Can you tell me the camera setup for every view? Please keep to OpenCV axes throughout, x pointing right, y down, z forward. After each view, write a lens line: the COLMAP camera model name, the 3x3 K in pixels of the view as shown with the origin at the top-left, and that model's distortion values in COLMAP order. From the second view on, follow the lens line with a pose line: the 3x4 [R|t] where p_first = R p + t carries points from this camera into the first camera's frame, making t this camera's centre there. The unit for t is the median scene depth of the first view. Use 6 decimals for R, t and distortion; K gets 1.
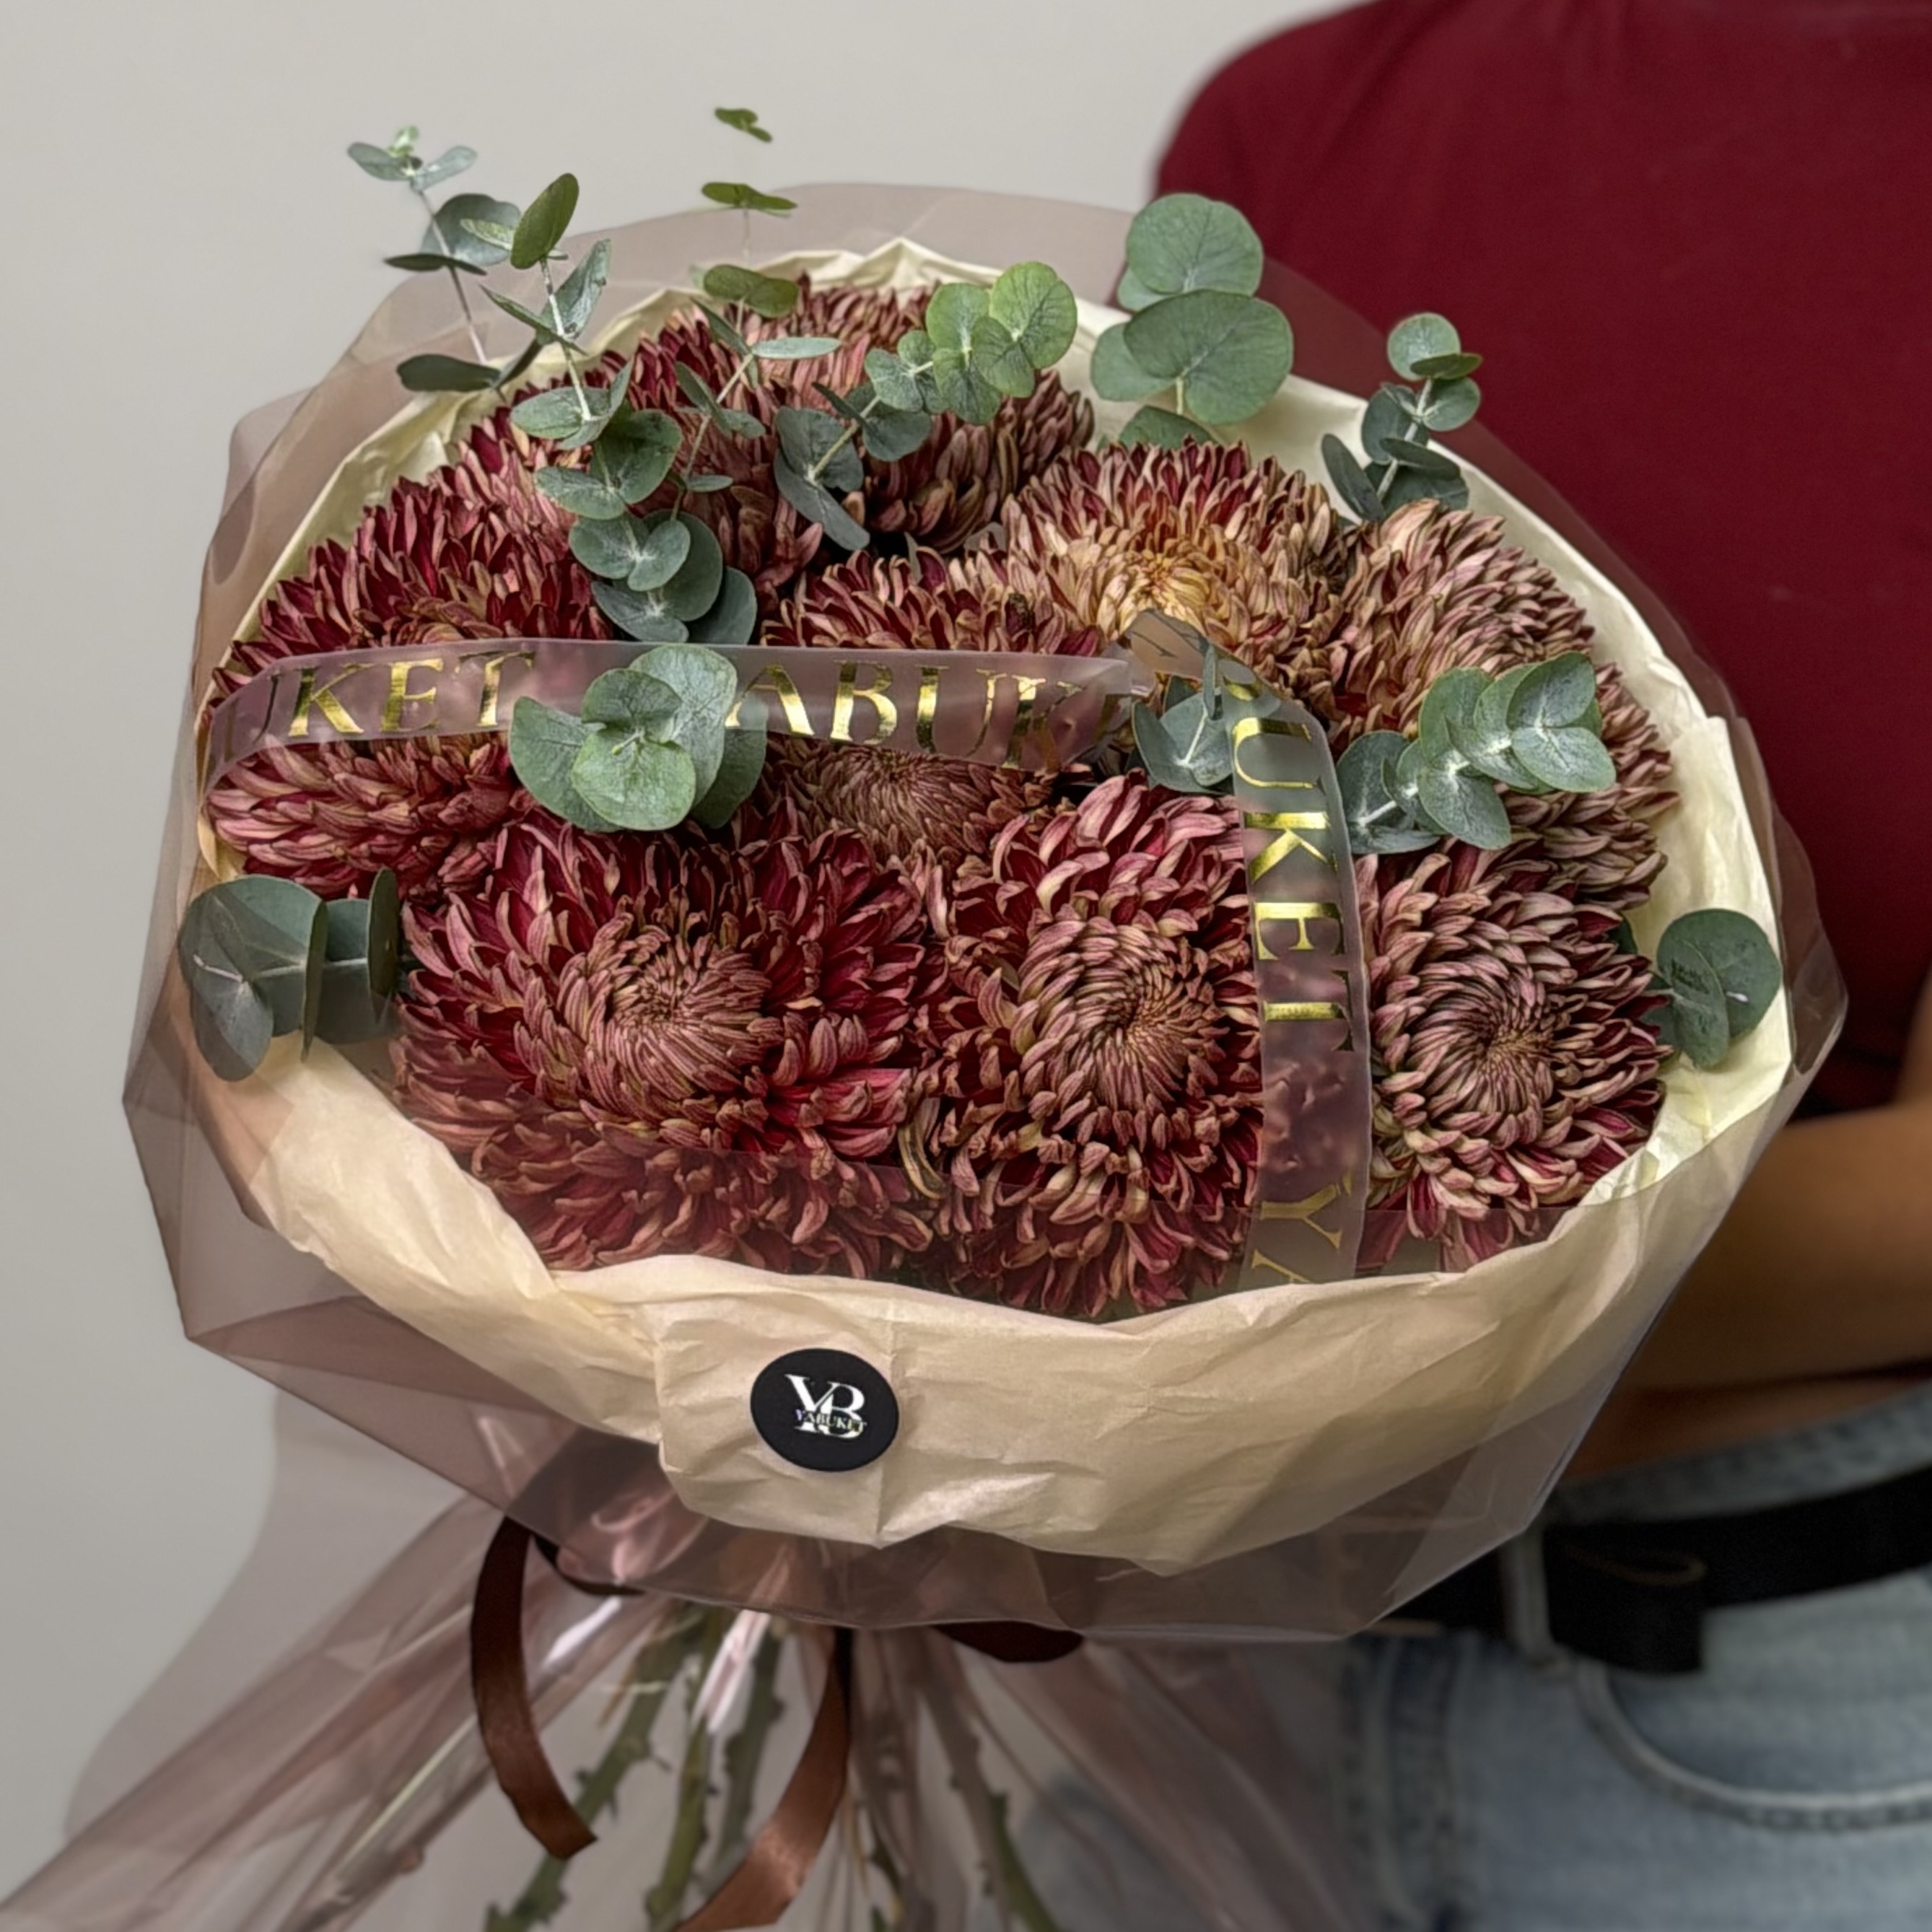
lens RADIAL K [[3575.8, 0, 957.7], [0, 3575.8, 1077.1], [0, 0, 1]] dist [0.124961, 0.208509]
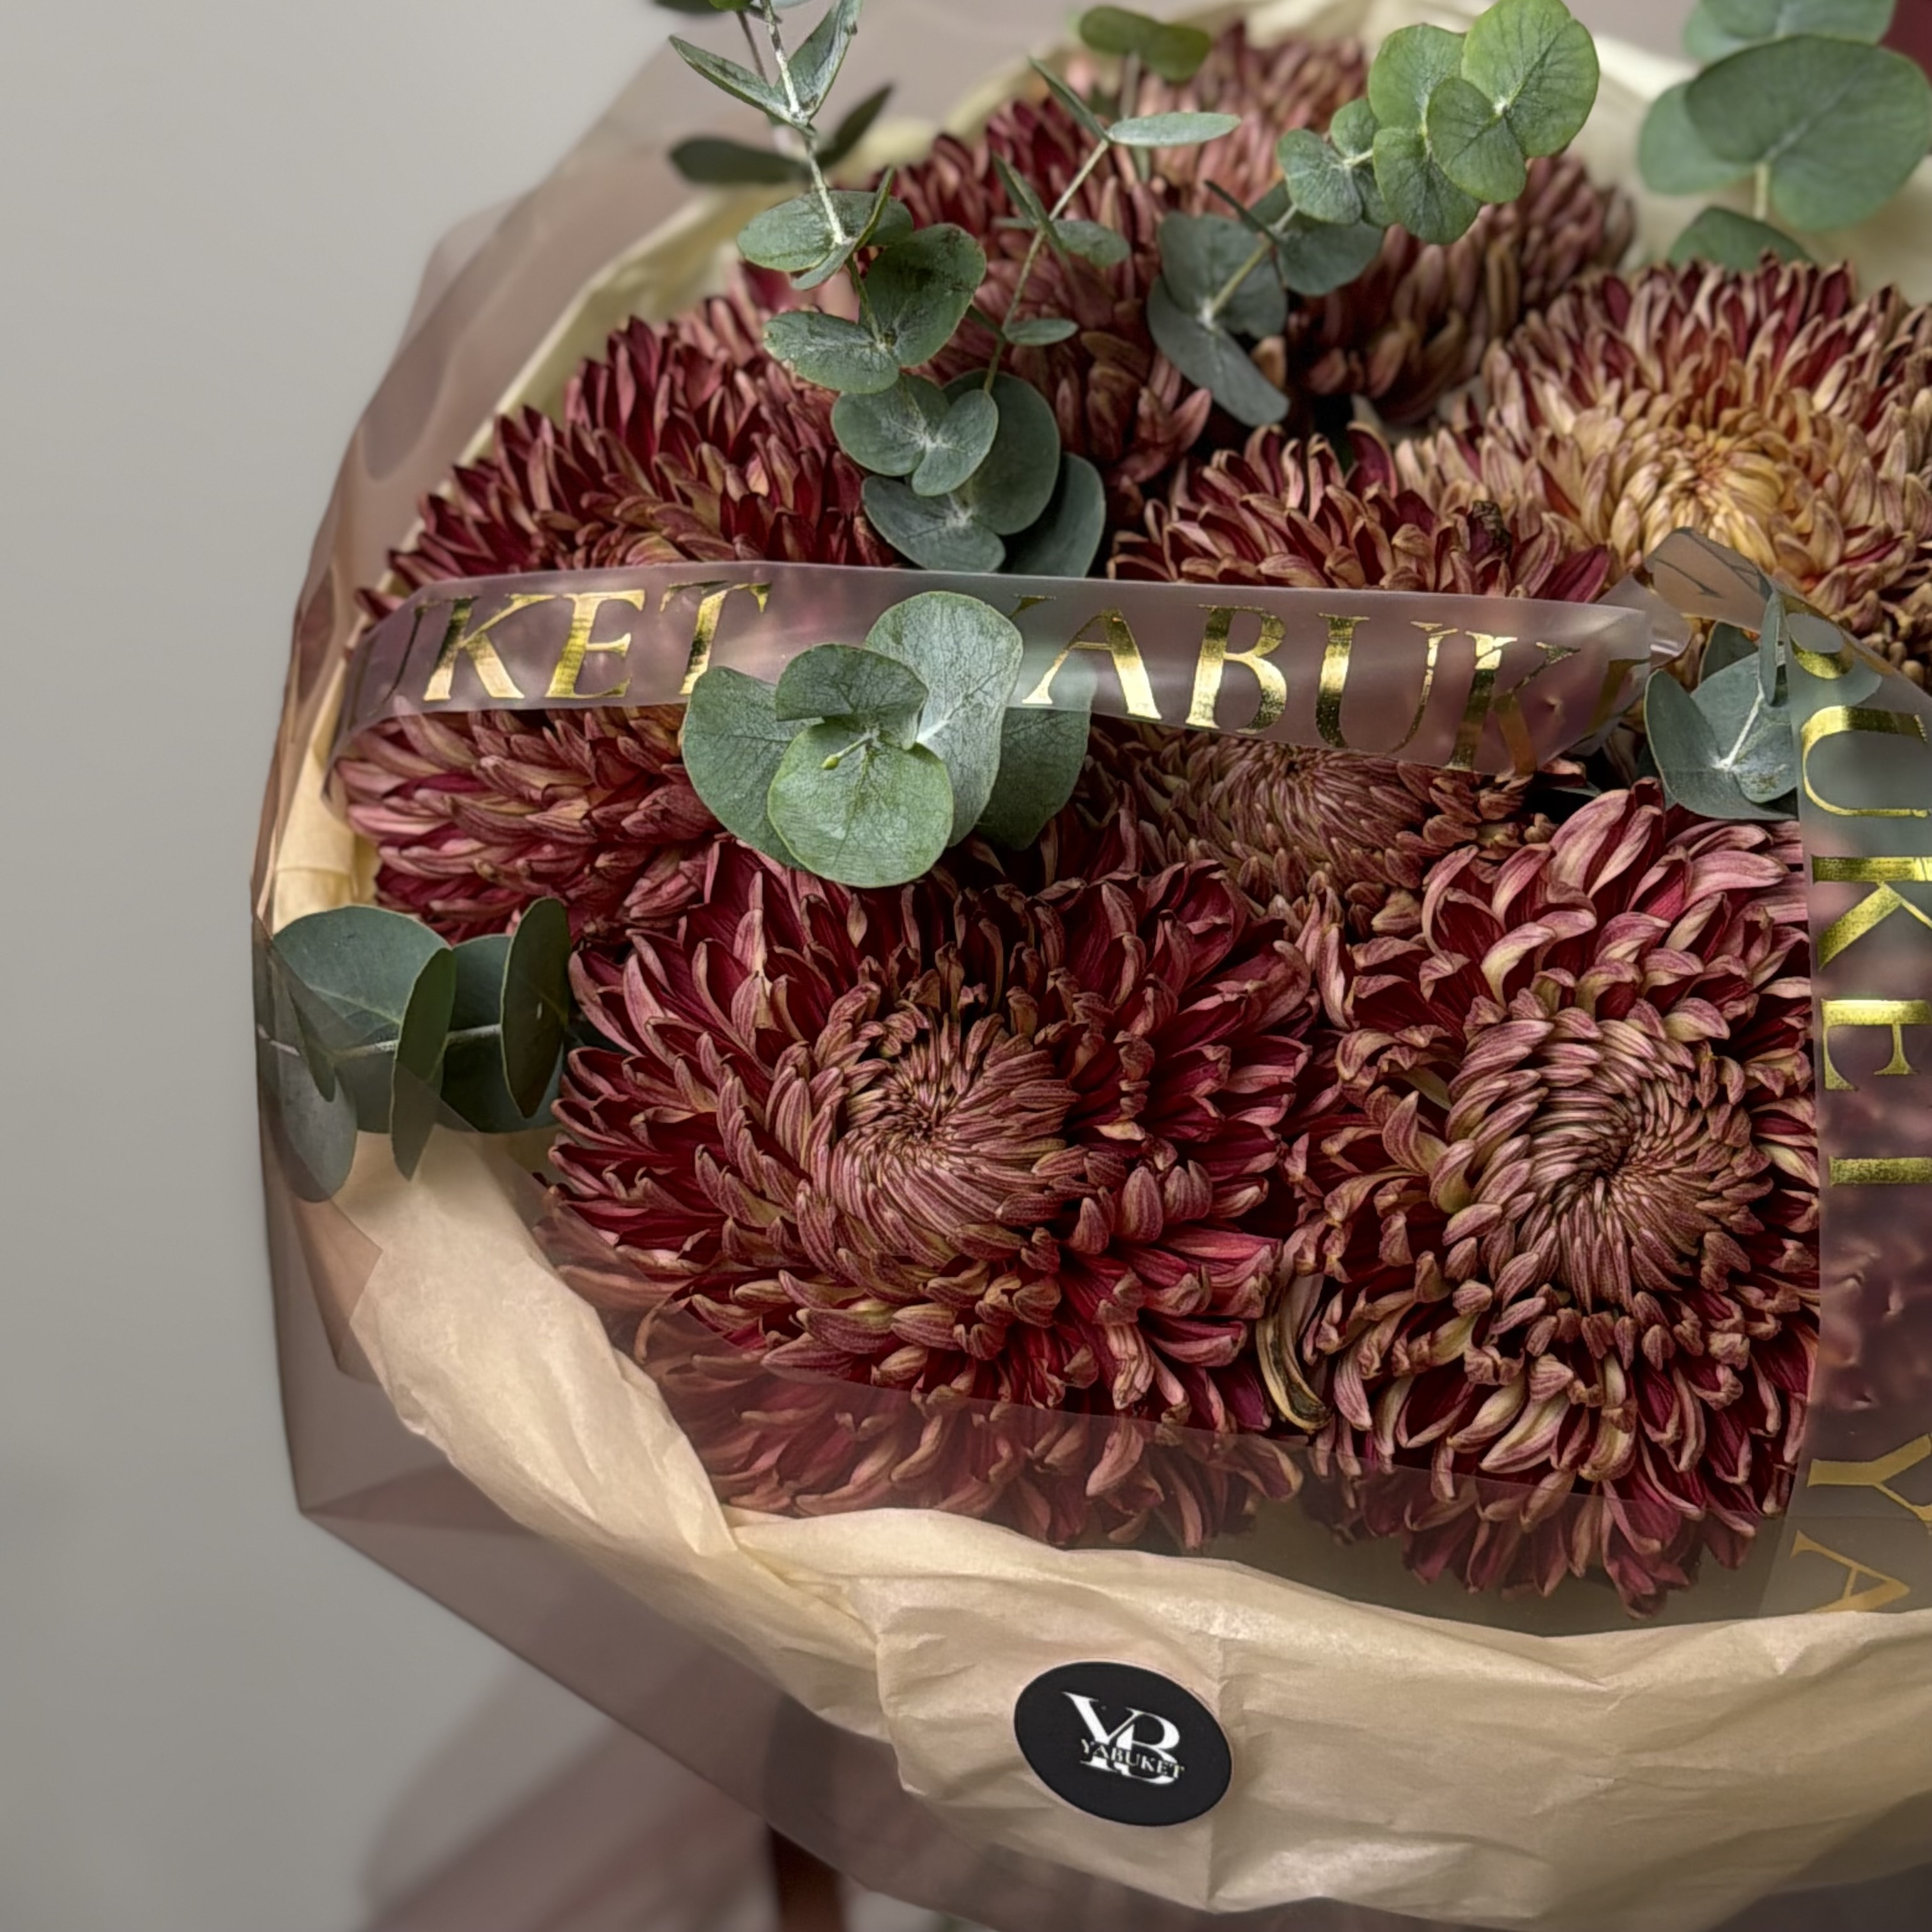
lens RADIAL K [[3515.8, 0, 973.0], [0, 3515.8, 1193.7], [0, 0, 1]] dist [0.209614, -0.426661]
pose [[0.987805, 0.043414, -0.149521, 0.027678], [-0.029866, 0.995339, 0.091692, -0.065533], [0.152805, -0.086108, 0.984498, 0.327459]]
